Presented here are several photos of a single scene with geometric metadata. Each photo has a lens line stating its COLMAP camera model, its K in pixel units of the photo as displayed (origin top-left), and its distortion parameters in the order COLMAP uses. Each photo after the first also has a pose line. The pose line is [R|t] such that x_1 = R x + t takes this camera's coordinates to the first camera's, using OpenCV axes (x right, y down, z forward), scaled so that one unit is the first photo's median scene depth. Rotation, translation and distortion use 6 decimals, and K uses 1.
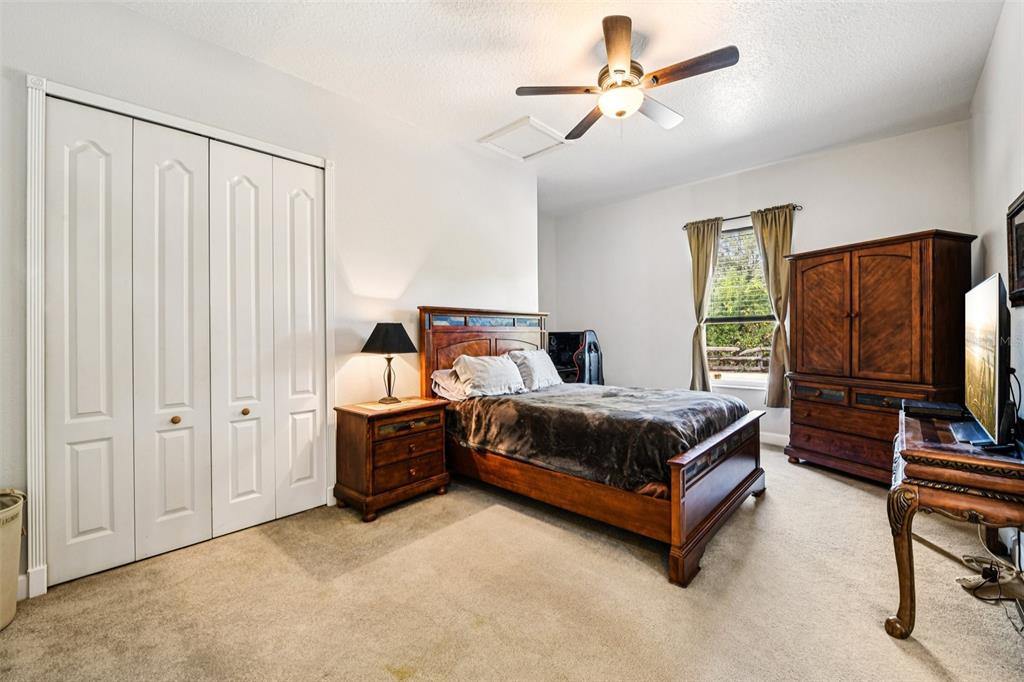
lens RADIAL K [[419.6, 0, 513.1], [0, 419.6, 332.0], [0, 0, 1]] dist [-0.000918, -0.000147]
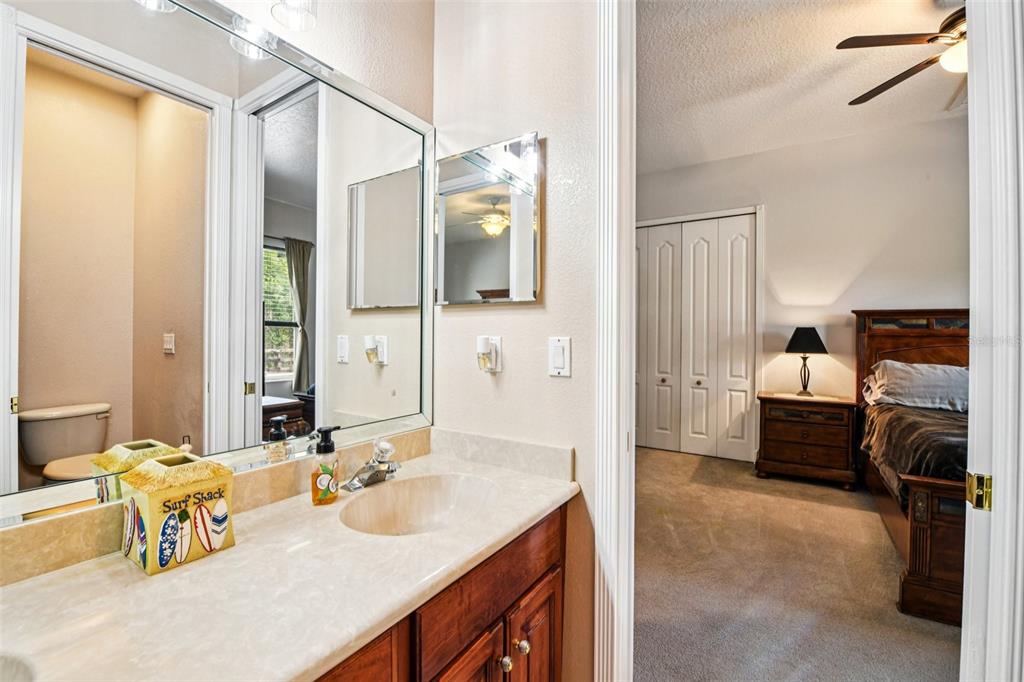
lens RADIAL K [[416.9, 0, 508.5], [0, 416.9, 331.4], [0, 0, 1]] dist [-0.023807, -0.000158]
pose [[0.180660, 0.001440, -0.983544, 0.719288], [-0.010330, 0.999947, -0.000433, -0.000564], [0.983491, 0.010238, 0.180666, -0.015440]]
